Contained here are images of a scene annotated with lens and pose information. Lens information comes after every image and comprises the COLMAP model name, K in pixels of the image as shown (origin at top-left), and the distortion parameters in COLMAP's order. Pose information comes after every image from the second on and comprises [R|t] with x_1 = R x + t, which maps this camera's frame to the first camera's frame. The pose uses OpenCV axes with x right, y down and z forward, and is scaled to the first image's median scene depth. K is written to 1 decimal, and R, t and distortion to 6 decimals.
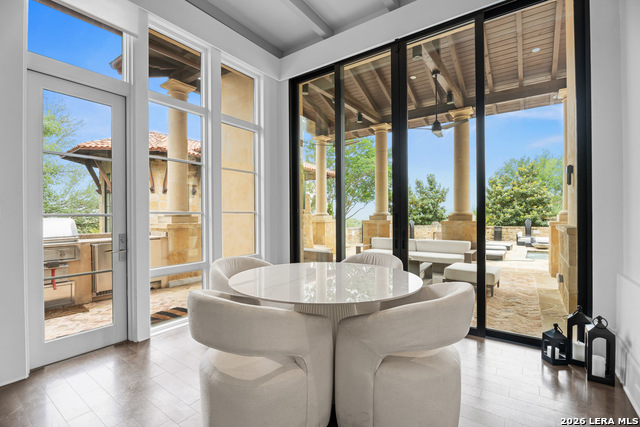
lens RADIAL K [[290.2, 0, 326.6], [0, 290.2, 214.4], [0, 0, 1]] dist [-0.002123, 0.000049]
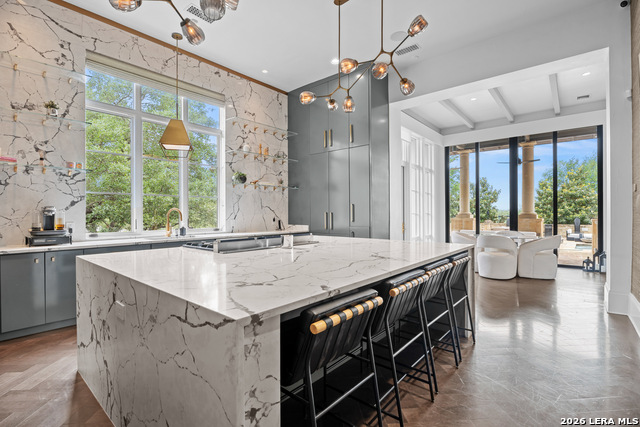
lens RADIAL K [[308.1, 0, 313.3], [0, 308.1, 213.5], [0, 0, 1]] dist [-0.012658, -0.000445]
pose [[0.994485, 0.001085, -0.104874, -0.203391], [-0.000875, 0.999998, 0.002045, -0.002316], [0.104876, -0.001942, 0.994483, -0.291097]]
